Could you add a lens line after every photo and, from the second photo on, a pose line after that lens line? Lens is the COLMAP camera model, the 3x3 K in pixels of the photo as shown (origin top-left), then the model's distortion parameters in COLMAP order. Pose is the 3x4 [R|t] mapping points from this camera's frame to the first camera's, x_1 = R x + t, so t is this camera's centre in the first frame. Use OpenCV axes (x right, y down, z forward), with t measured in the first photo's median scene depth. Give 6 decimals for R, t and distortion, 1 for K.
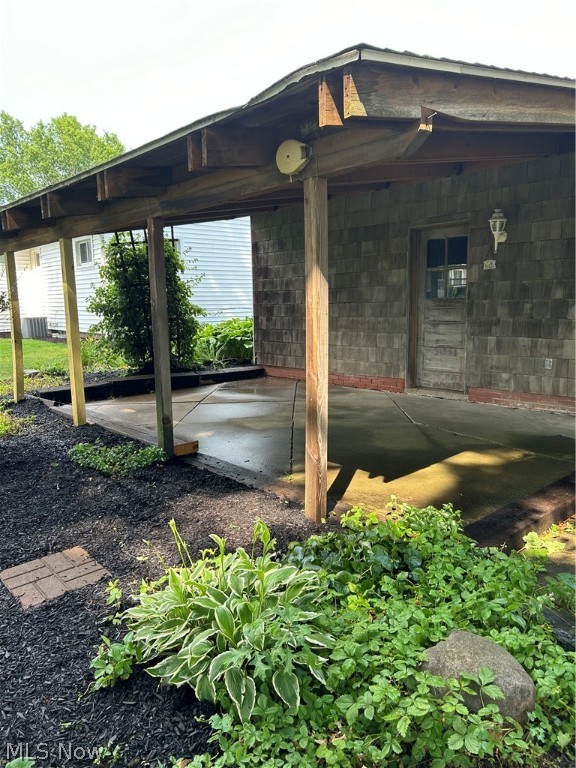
lens RADIAL K [[569.0, 0, 287.3], [0, 569.0, 382.1], [0, 0, 1]] dist [0.082922, -0.043682]
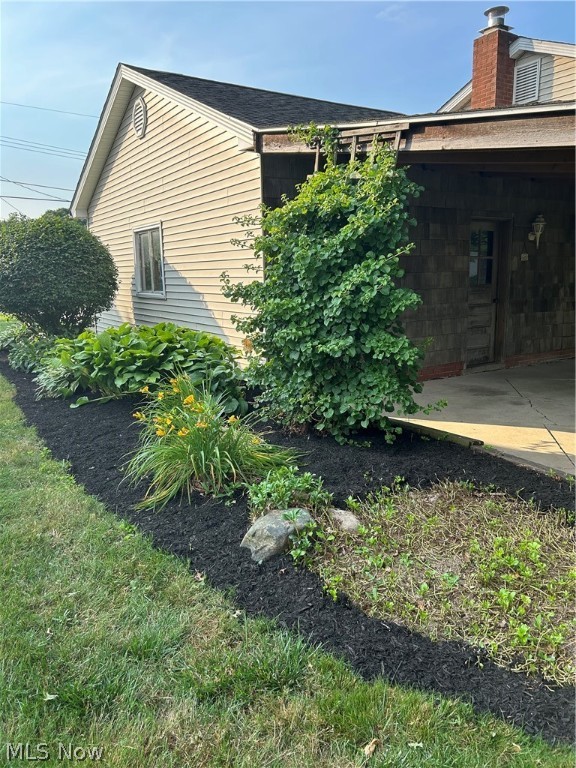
lens RADIAL K [[569.0, 0, 287.9], [0, 569.0, 384.3], [0, 0, 1]] dist [0.082922, -0.043682]
pose [[0.191664, -0.158322, 0.968607, -1.020123], [0.155048, 0.979395, 0.129405, -0.172023], [-0.969136, 0.125378, 0.212262, 1.252663]]
